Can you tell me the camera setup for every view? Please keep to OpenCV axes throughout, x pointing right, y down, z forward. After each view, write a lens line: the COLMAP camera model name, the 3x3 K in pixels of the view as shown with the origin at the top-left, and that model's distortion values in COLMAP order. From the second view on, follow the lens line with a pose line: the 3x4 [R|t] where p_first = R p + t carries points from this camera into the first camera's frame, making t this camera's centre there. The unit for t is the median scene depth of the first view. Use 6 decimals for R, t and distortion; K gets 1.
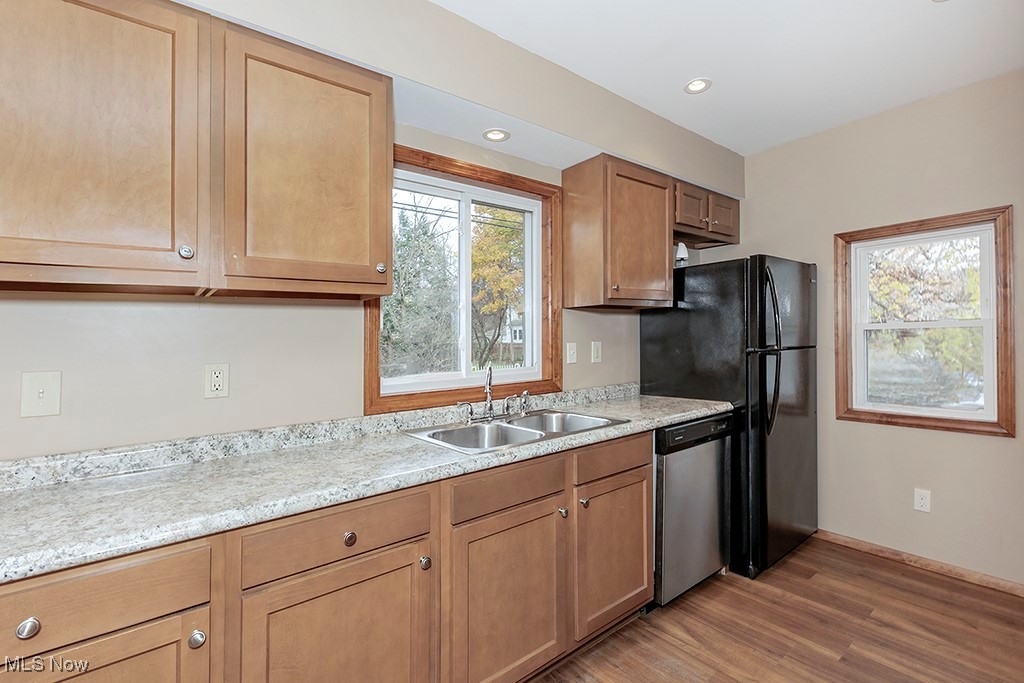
lens RADIAL K [[445.9, 0, 574.4], [0, 445.9, 315.6], [0, 0, 1]] dist [-0.000632, -0.000100]
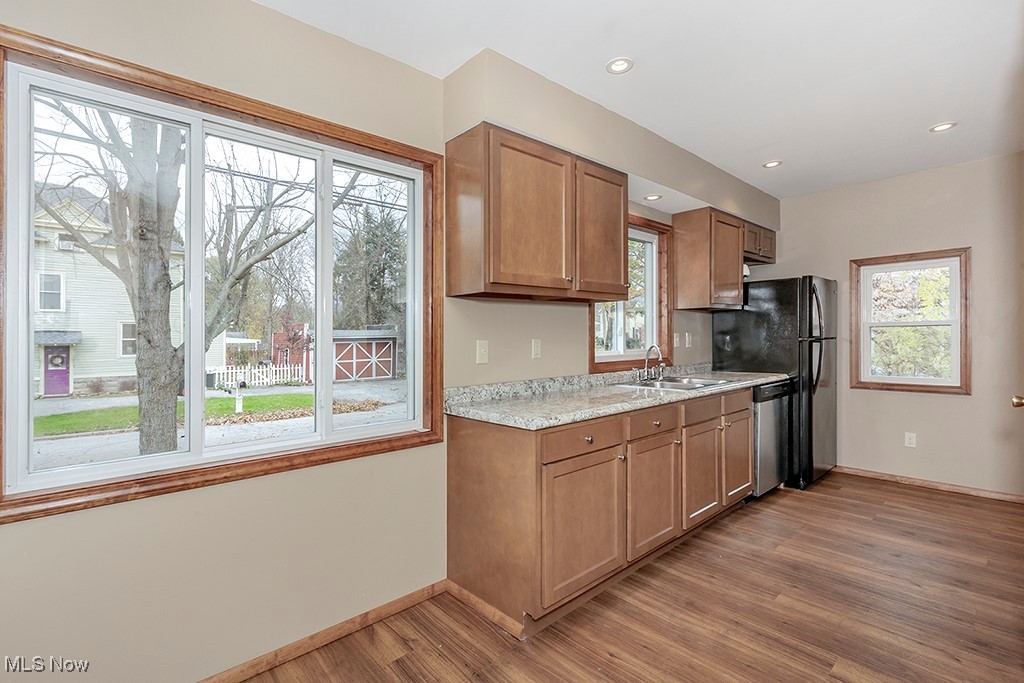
lens RADIAL K [[474.5, 0, 523.5], [0, 474.5, 317.2], [0, 0, 1]] dist [-0.000967, -0.000420]
pose [[0.999065, 0.011790, 0.041602, -0.587239], [-0.011877, 0.999928, 0.001835, 0.012641], [-0.041578, -0.002328, 0.999133, -0.537029]]
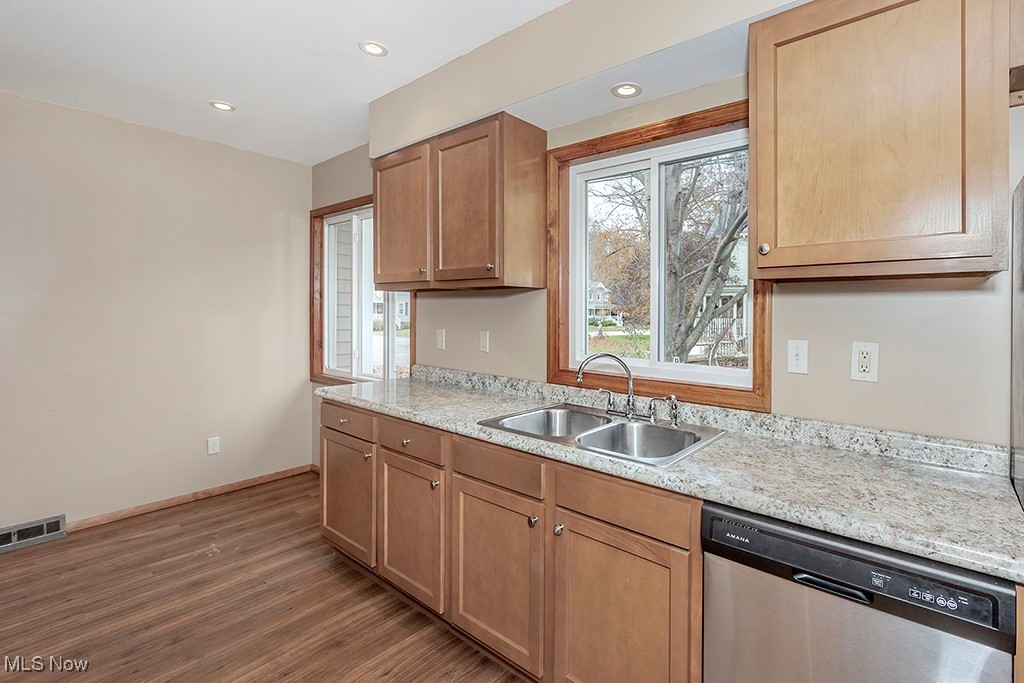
lens RADIAL K [[474.5, 0, 523.5], [0, 474.5, 317.2], [0, 0, 1]] dist [-0.000967, -0.000420]
pose [[0.156489, 0.014227, -0.987577, 0.585711], [0.003886, 0.999880, 0.015020, 0.020763], [0.987672, -0.006188, 0.156415, 0.548817]]
